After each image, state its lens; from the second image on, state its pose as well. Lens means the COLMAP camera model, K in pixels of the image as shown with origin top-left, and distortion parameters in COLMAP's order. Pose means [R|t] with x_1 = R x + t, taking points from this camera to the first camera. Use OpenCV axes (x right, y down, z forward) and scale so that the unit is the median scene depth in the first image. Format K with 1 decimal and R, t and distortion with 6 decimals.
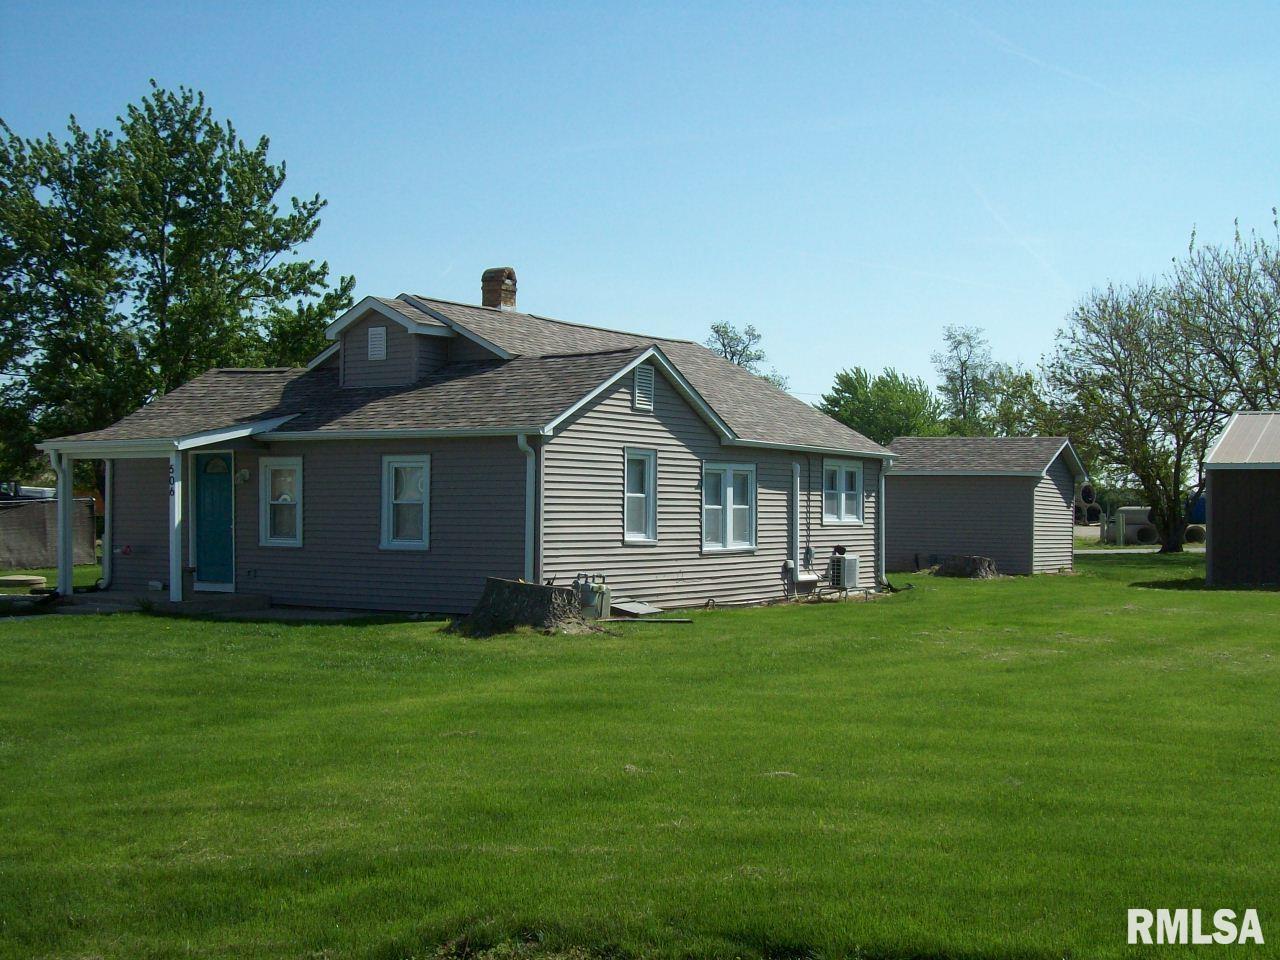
lens RADIAL K [[1684.3, 0, 637.8], [0, 1684.3, 483.7], [0, 0, 1]] dist [-0.110346, 0.000000]
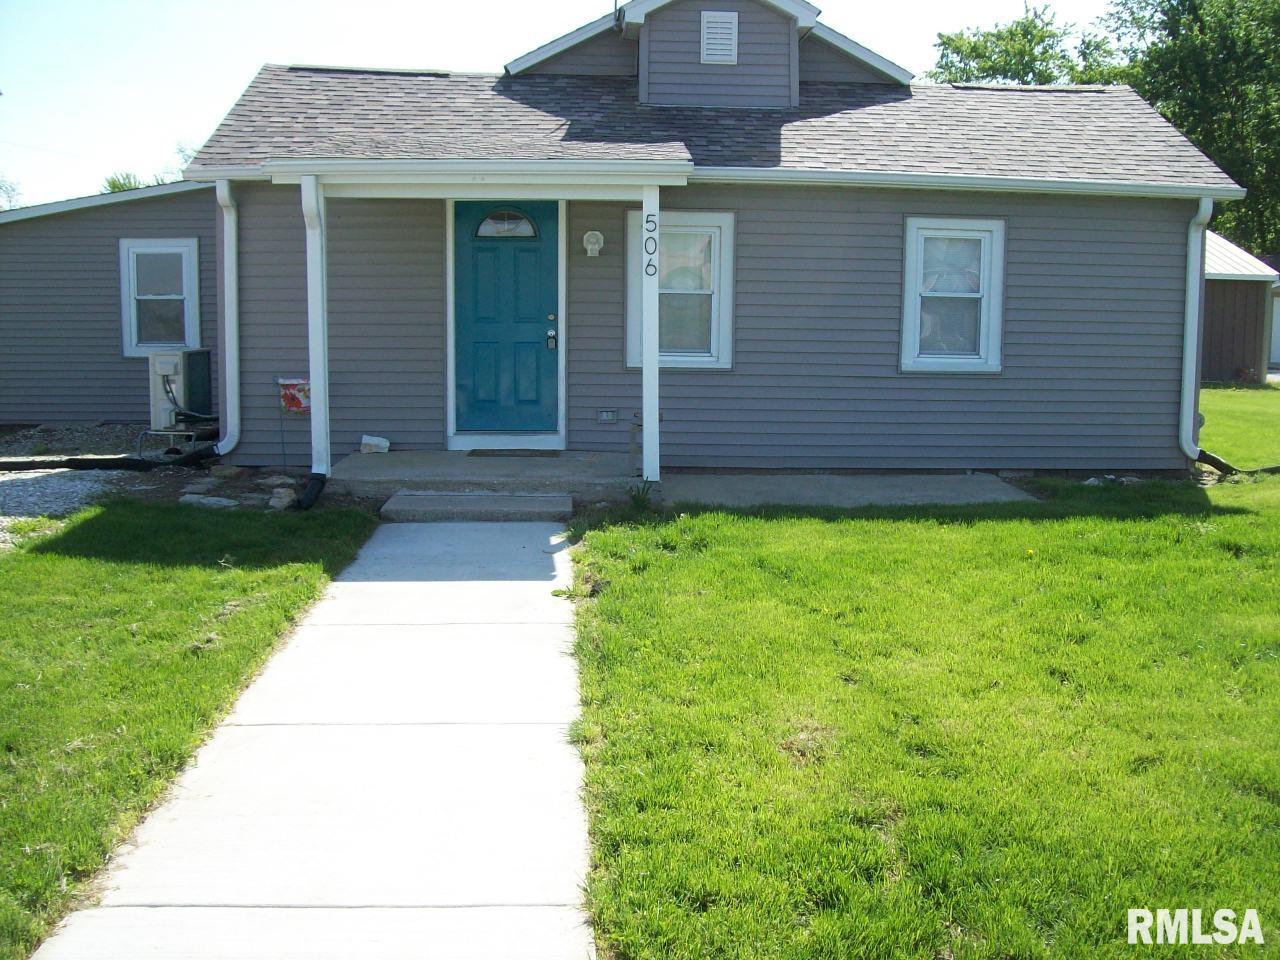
lens RADIAL K [[1352.9, 0, 648.4], [0, 1352.9, 480.3], [0, 0, 1]] dist [-0.135659, 0.000000]
pose [[0.817138, -0.068218, 0.572391, -0.493434], [-0.015296, 0.990057, 0.139832, 0.010810], [-0.576239, -0.123017, 0.807970, 0.625963]]
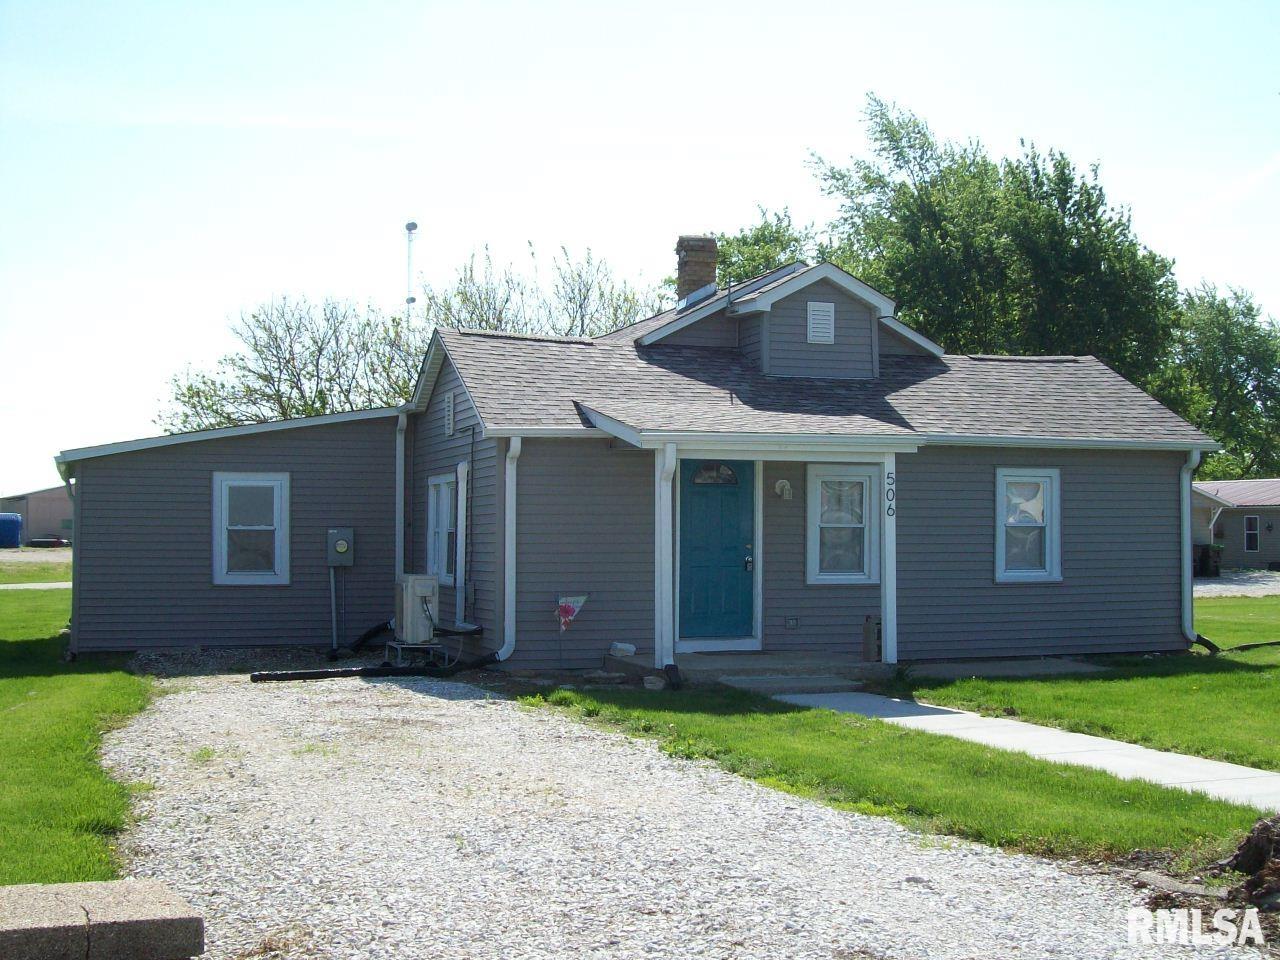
lens RADIAL K [[1684.3, 0, 638.2], [0, 1684.3, 487.7], [0, 0, 1]] dist [-0.110346, 0.000000]
pose [[0.630960, 0.016012, 0.775650, -0.859706], [-0.009436, 0.999871, -0.012965, 0.005044], [-0.775758, 0.000861, 0.631030, 0.597612]]
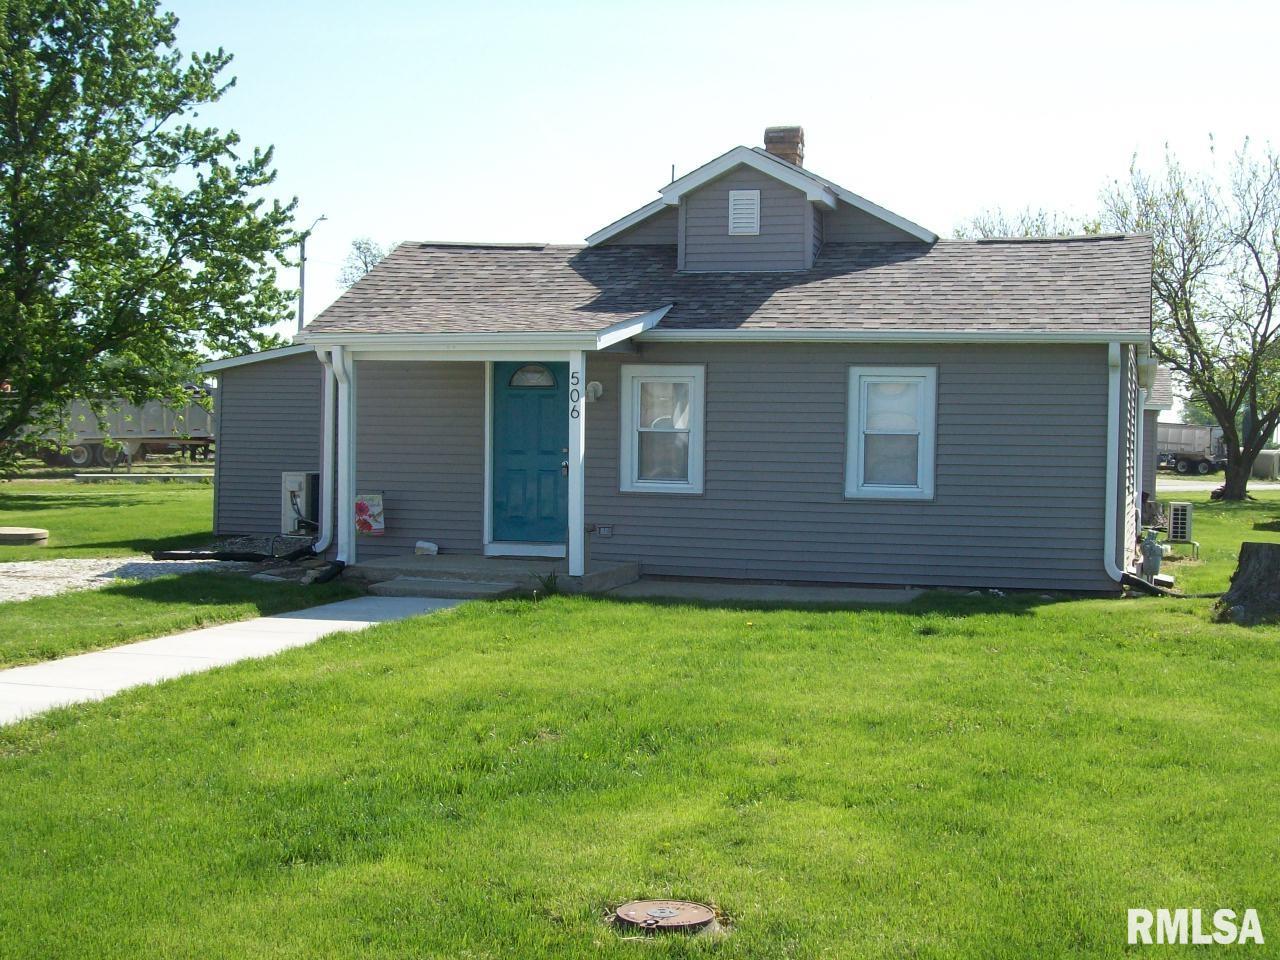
lens RADIAL K [[1684.3, 0, 642.6], [0, 1684.3, 478.9], [0, 0, 1]] dist [-0.110346, 0.000000]
pose [[0.960586, 0.004952, 0.277938, -0.418228], [-0.016096, 0.999155, 0.037830, 0.005143], [-0.277515, -0.040812, 0.959854, 0.324988]]
